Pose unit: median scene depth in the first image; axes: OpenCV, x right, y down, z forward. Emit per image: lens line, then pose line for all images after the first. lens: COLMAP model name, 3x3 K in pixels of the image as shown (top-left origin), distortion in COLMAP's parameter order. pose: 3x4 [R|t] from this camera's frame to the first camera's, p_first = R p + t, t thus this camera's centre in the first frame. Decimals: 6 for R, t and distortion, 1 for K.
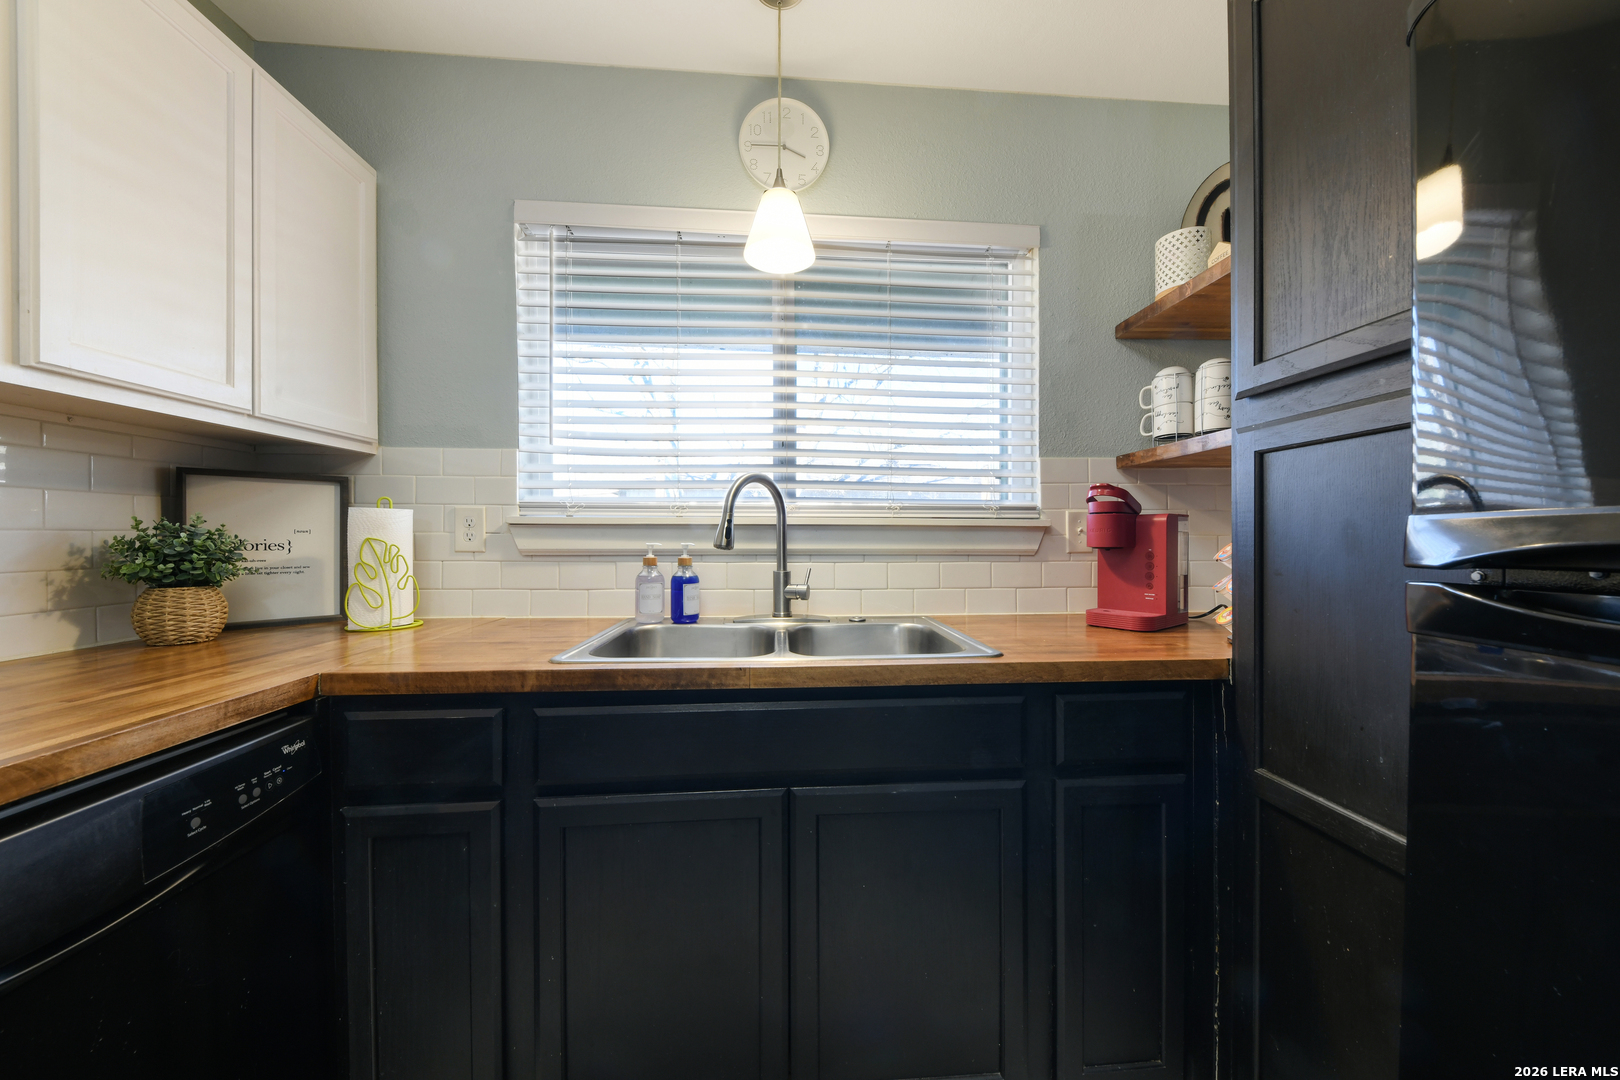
lens RADIAL K [[565.2, 0, 815.7], [0, 565.2, 539.4], [0, 0, 1]] dist [0.006077, -0.002846]
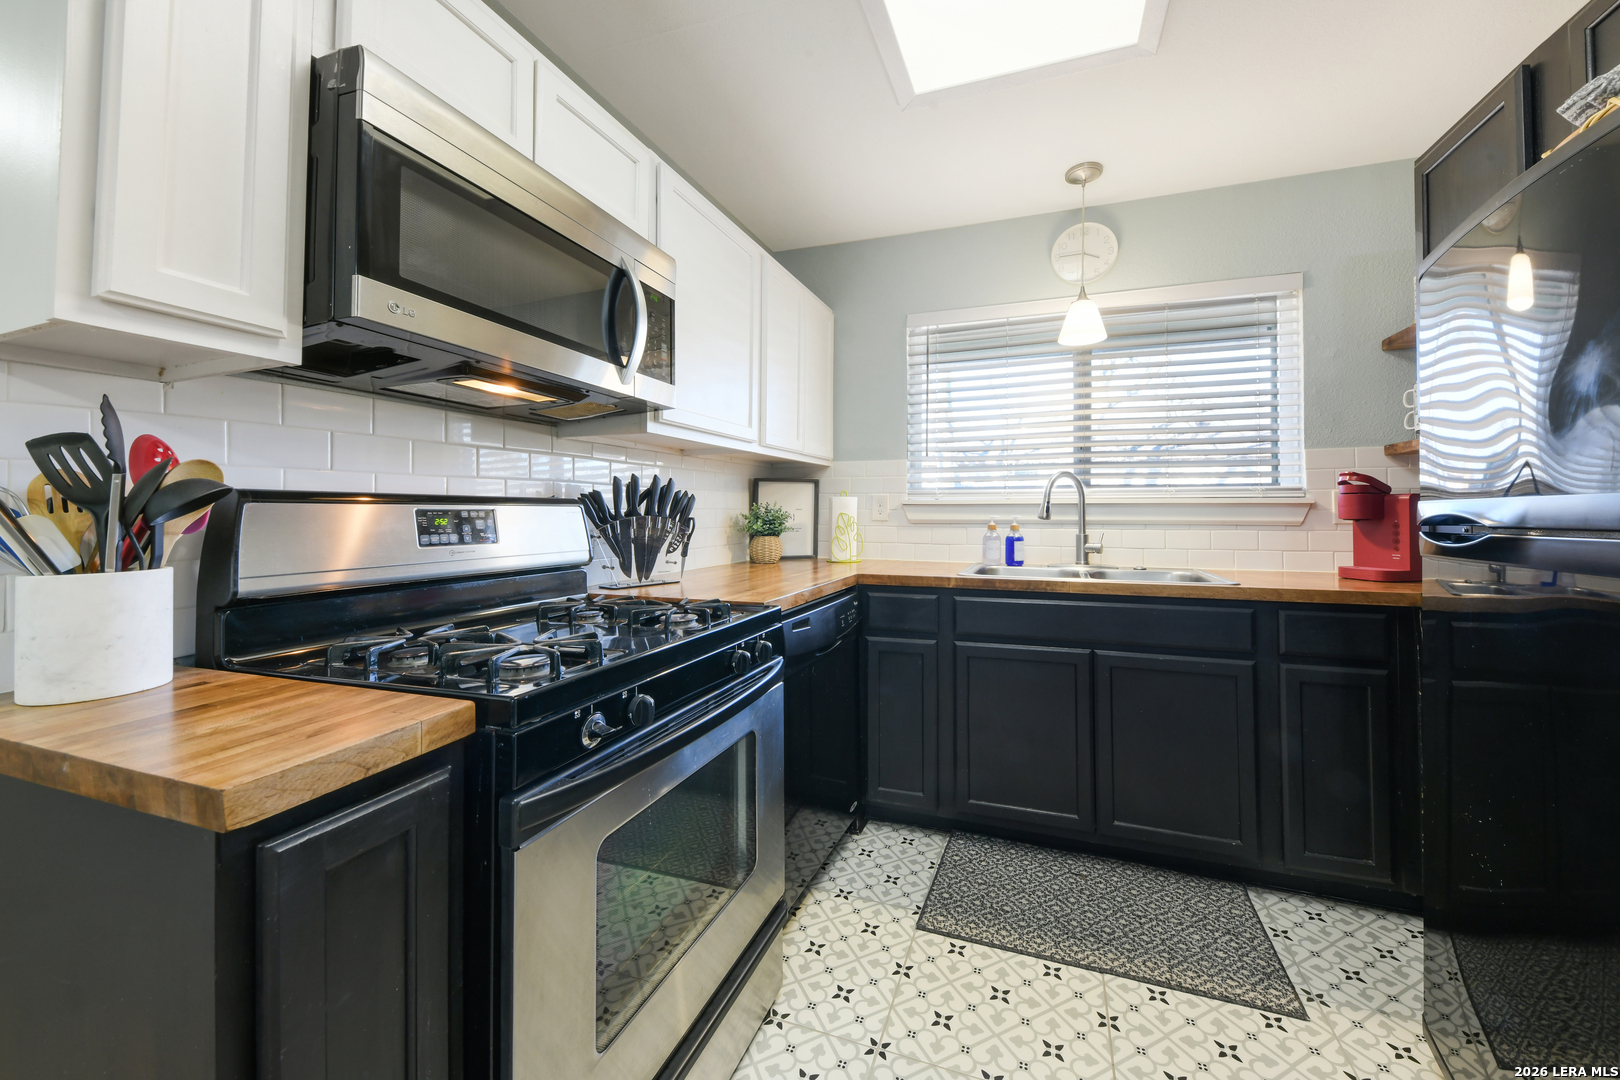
lens RADIAL K [[565.2, 0, 808.6], [0, 565.2, 510.3], [0, 0, 1]] dist [0.006077, -0.002846]
pose [[0.888597, -0.002878, -0.458680, -0.015687], [0.000626, 0.999987, -0.005062, -0.000883], [0.458689, 0.004211, 0.888587, -0.695398]]
